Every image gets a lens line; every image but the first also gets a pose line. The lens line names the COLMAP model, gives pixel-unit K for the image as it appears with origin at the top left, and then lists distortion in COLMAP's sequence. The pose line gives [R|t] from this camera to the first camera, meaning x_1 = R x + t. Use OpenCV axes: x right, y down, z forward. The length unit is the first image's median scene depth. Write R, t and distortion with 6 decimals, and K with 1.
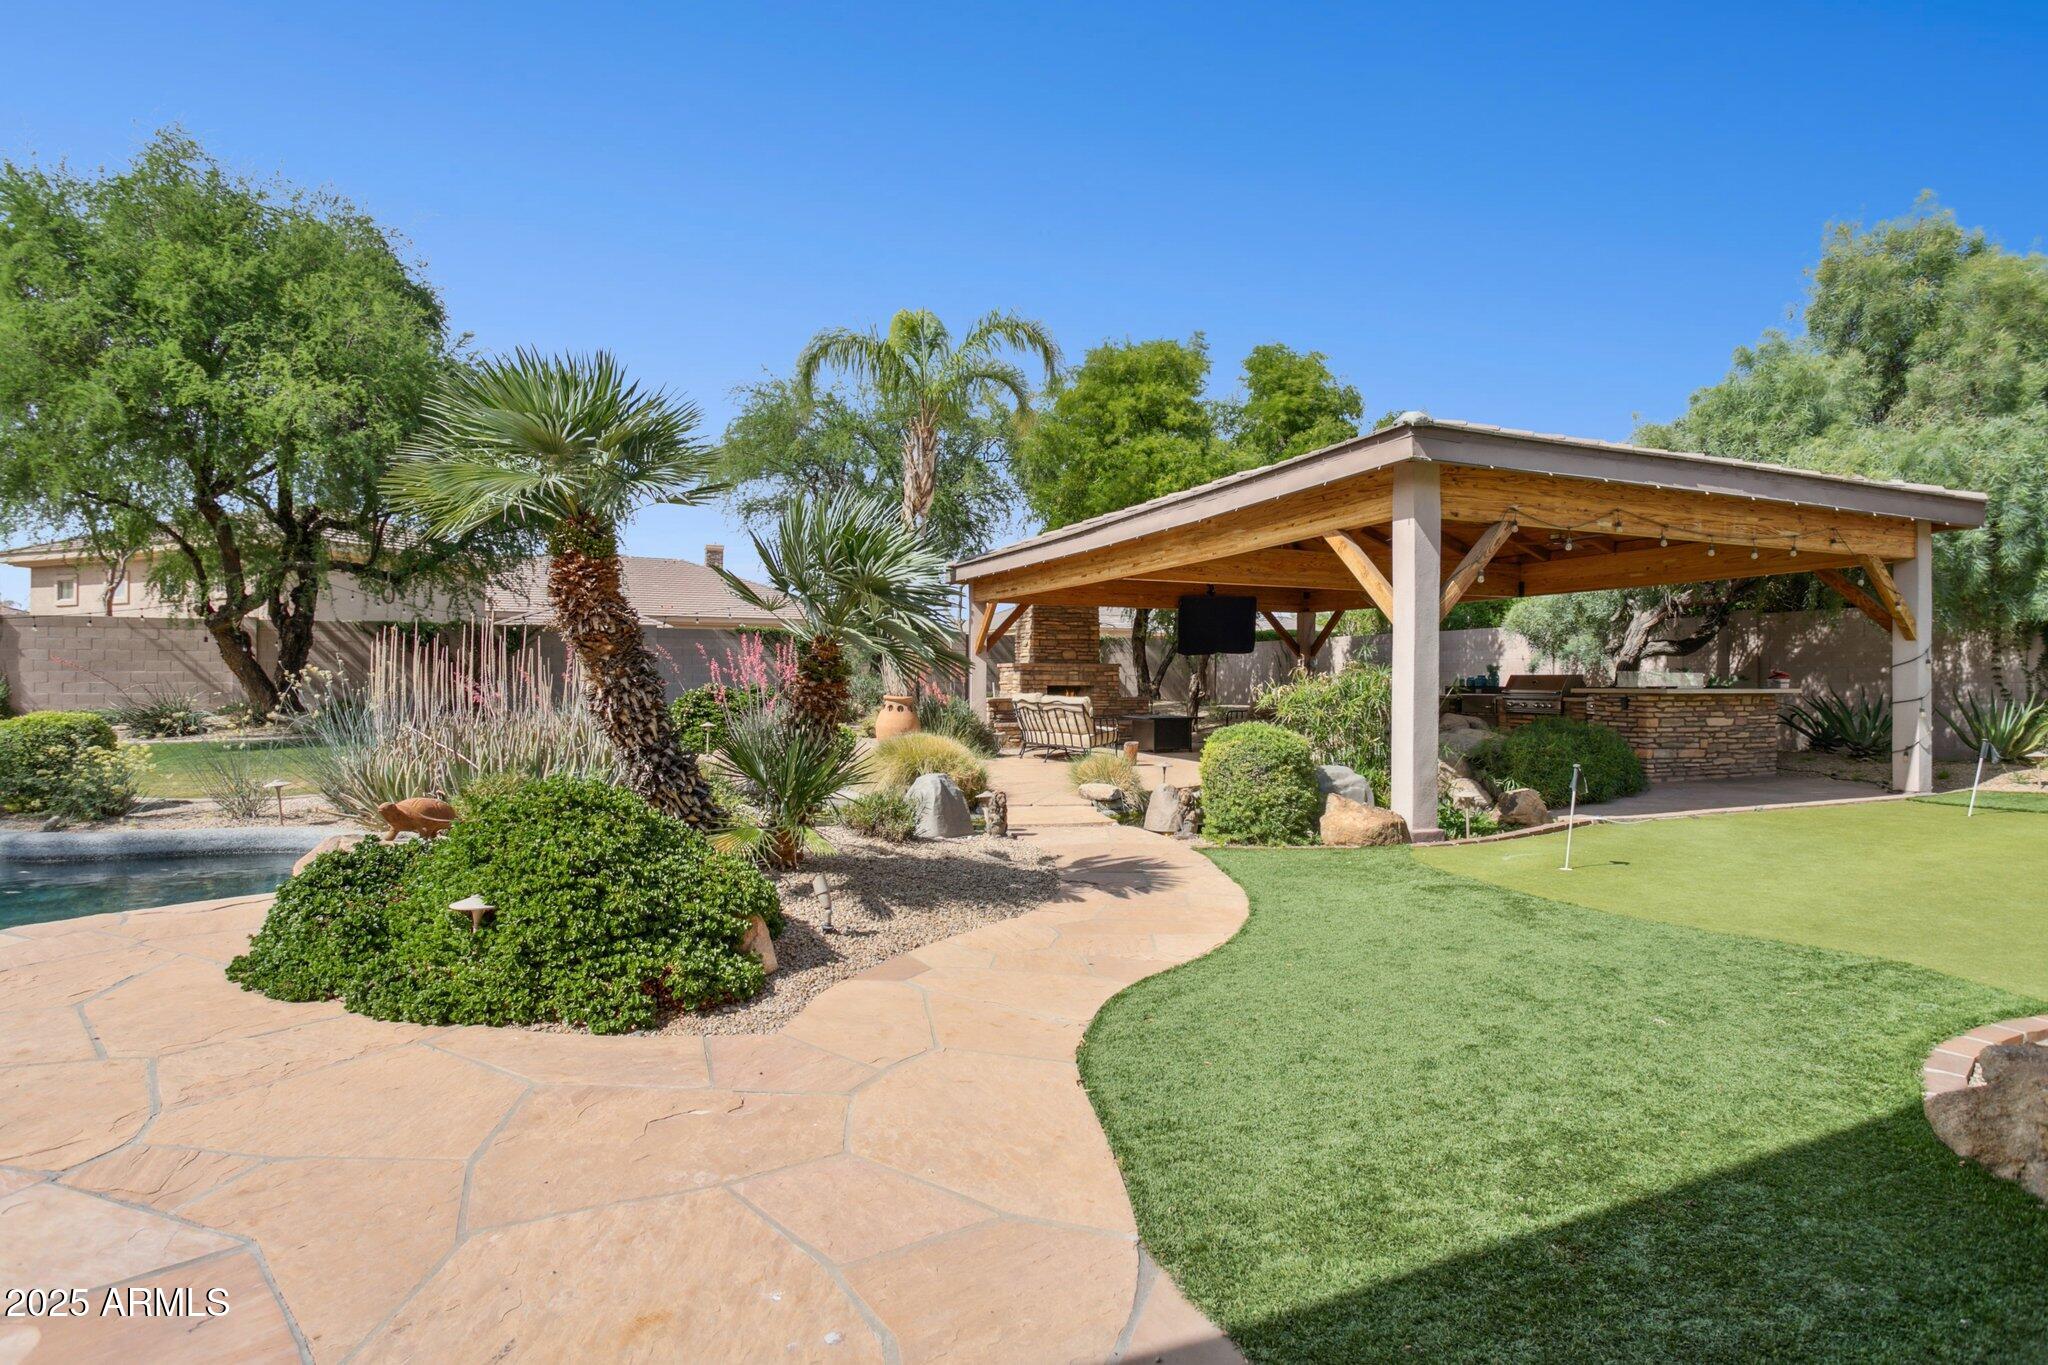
lens RADIAL K [[999.2, 0, 1019.0], [0, 999.2, 677.9], [0, 0, 1]] dist [-0.014607, 0.004000]
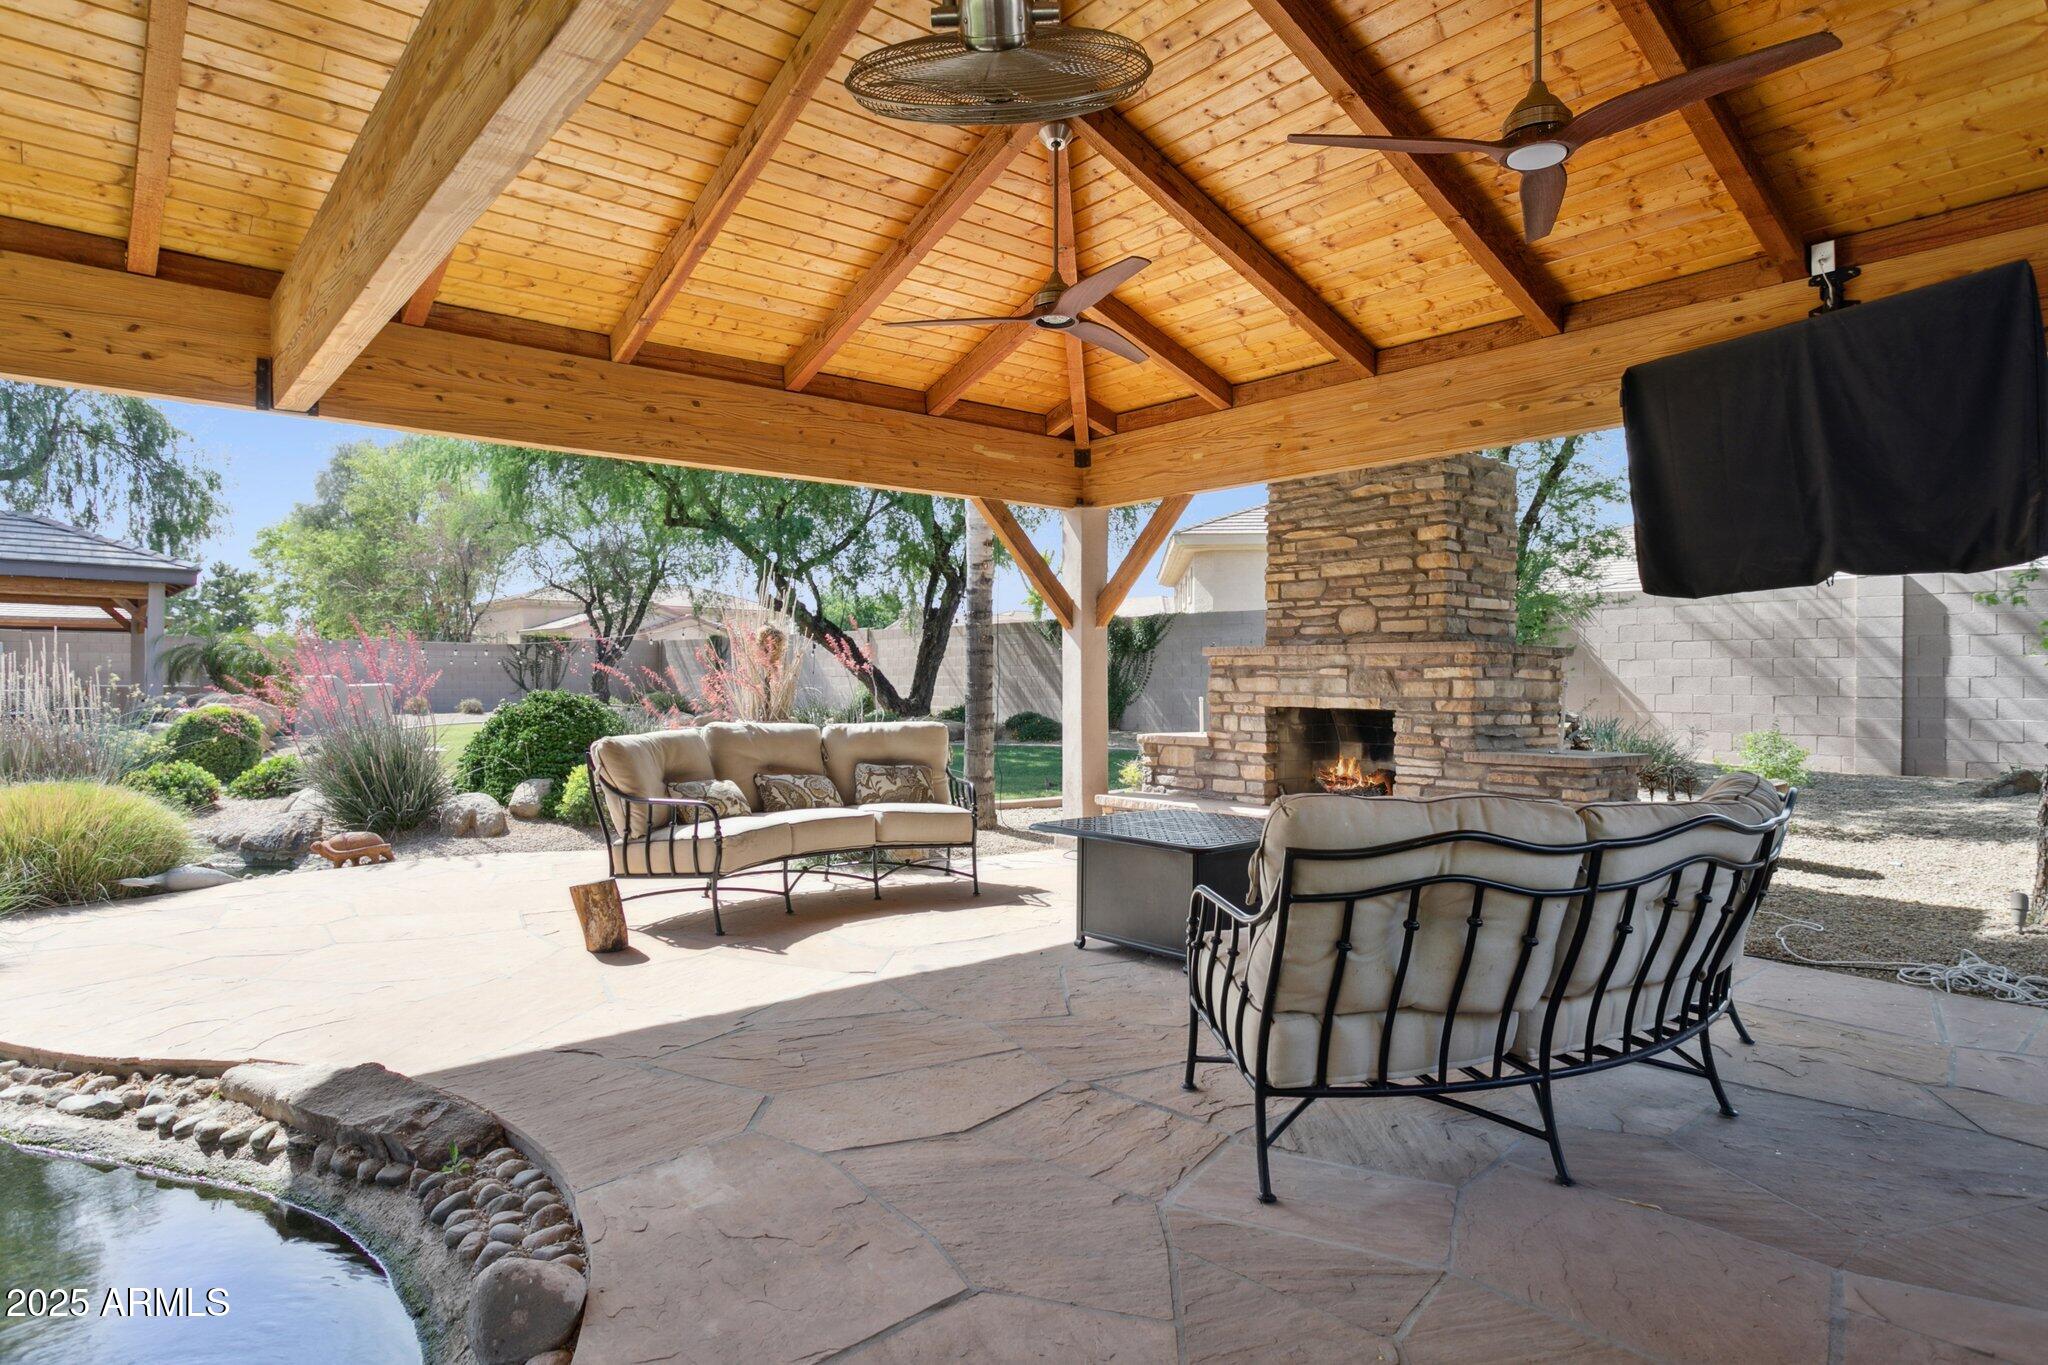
lens RADIAL K [[1131.3, 0, 1016.2], [0, 1131.3, 682.1], [0, 0, 1]] dist [-0.015169, 0.004213]
pose [[0.288873, 0.000760, -0.957367, 0.549971], [-0.001845, 0.999998, 0.000237, -0.001695], [0.957366, 0.001698, 0.288874, 1.091549]]
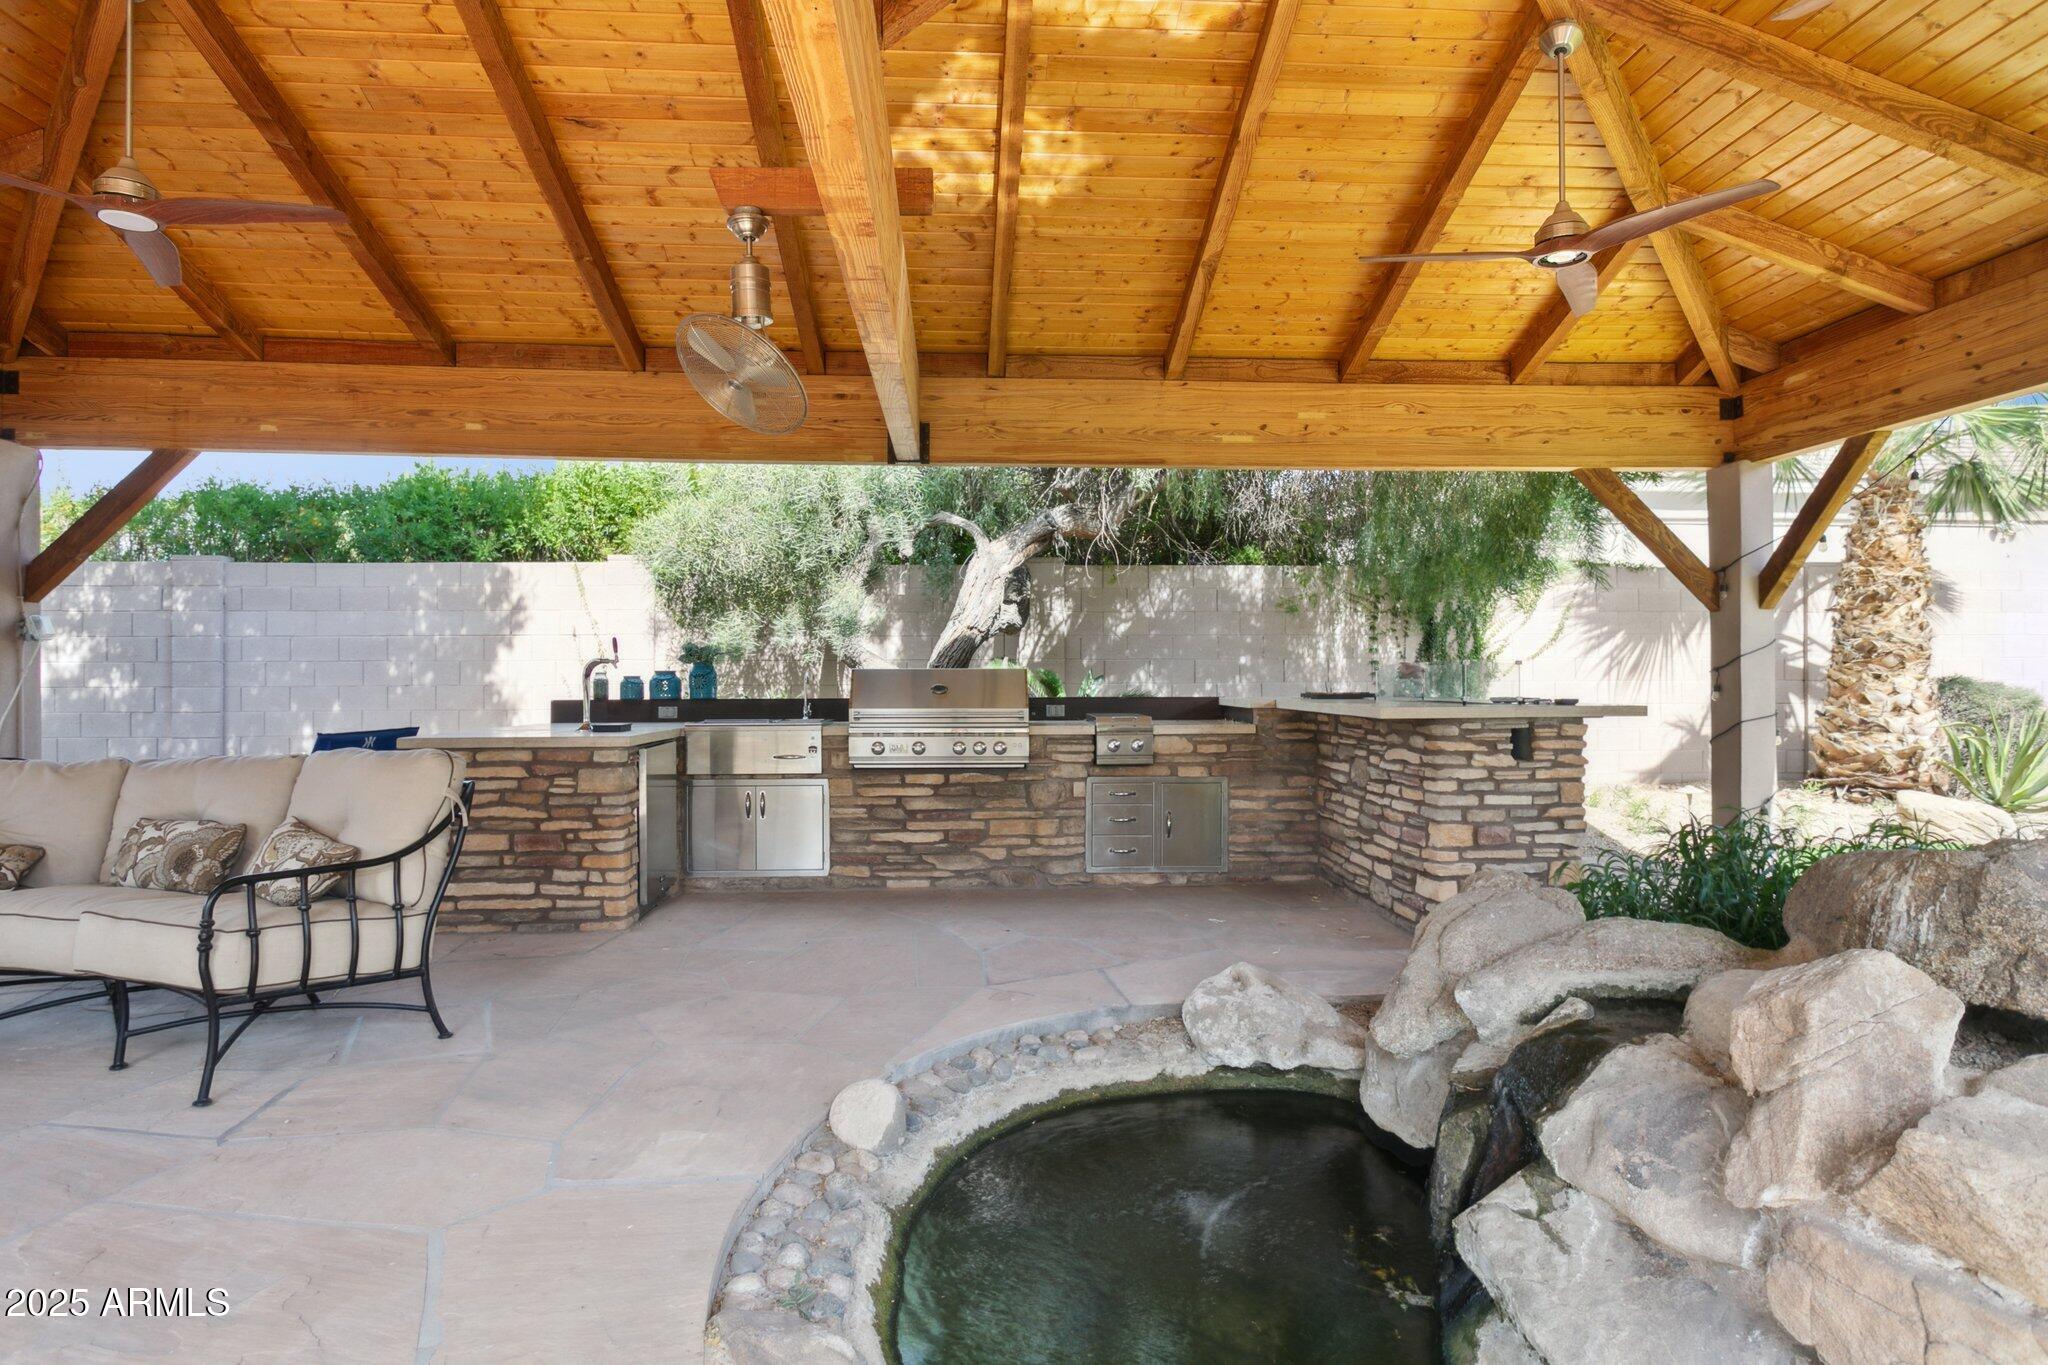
lens RADIAL K [[1131.3, 0, 1024.4], [0, 1131.3, 673.2], [0, 0, 1]] dist [-0.015169, 0.004213]
pose [[0.327198, 0.000016, 0.944956, 0.130126], [0.000584, 1.000000, -0.000219, -0.001320], [-0.944956, 0.000623, 0.327198, 0.950454]]
